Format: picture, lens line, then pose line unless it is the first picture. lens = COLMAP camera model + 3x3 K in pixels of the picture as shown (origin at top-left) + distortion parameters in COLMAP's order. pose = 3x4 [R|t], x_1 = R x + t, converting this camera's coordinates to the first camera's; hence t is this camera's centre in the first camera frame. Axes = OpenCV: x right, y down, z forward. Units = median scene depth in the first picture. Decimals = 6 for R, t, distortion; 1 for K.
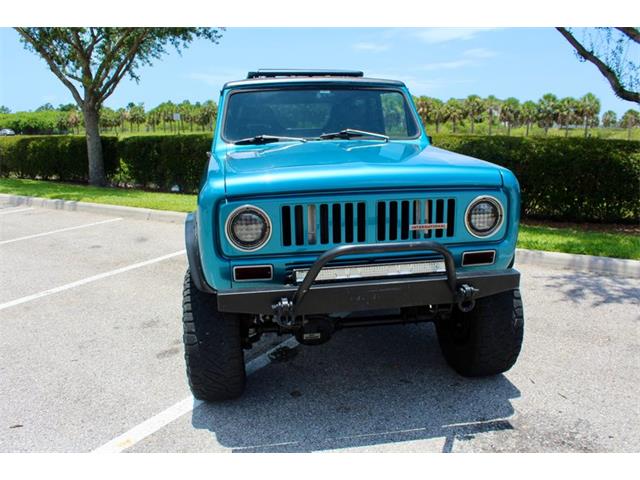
lens RADIAL K [[533.8, 0, 320.0], [0, 533.8, 240.0], [0, 0, 1]] dist [-0.166856, 0.146955]
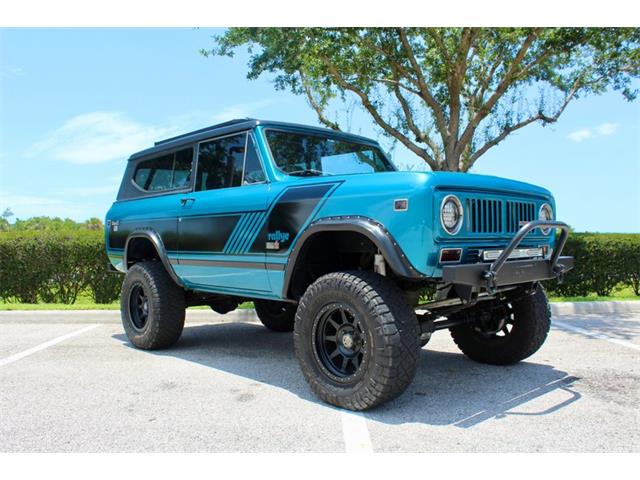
lens RADIAL K [[574.9, 0, 320.0], [0, 574.9, 240.0], [0, 0, 1]] dist [-0.167976, 0.176949]
pose [[0.826199, 0.009122, 0.563305, -0.859612], [0.124859, 0.972039, -0.198872, 0.195664], [-0.549369, 0.234641, 0.801958, 0.133870]]
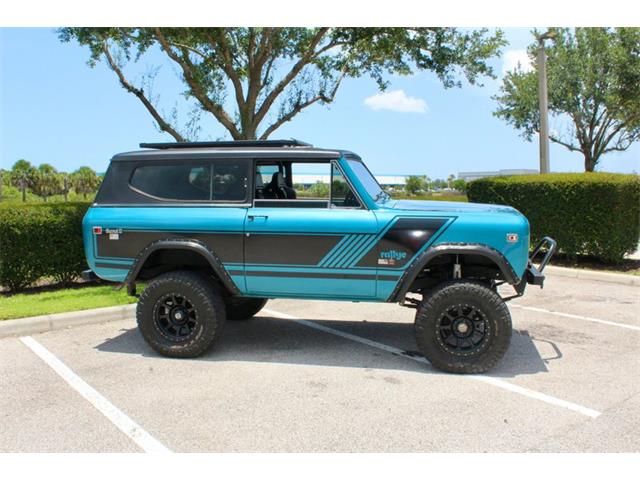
lens RADIAL K [[620.3, 0, 320.0], [0, 620.3, 240.0], [0, 0, 1]] dist [-0.148075, 0.161795]
pose [[0.343004, -0.081524, 0.935790, -1.886141], [0.211714, 0.977303, 0.007539, -0.154420], [-0.915164, 0.195534, 0.352478, 0.725378]]
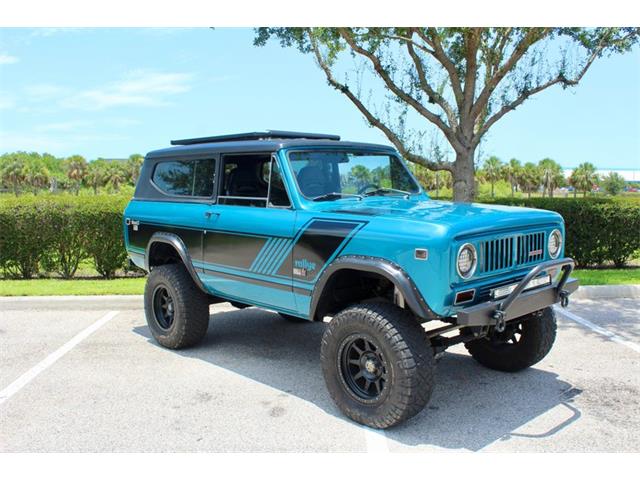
lens RADIAL K [[620.3, 0, 320.0], [0, 620.3, 240.0], [0, 0, 1]] dist [-0.148075, 0.161795]
pose [[0.826526, -0.049575, 0.560711, -1.009109], [0.123101, 0.987922, -0.094112, 0.020339], [-0.549273, 0.146810, 0.822646, -0.033944]]
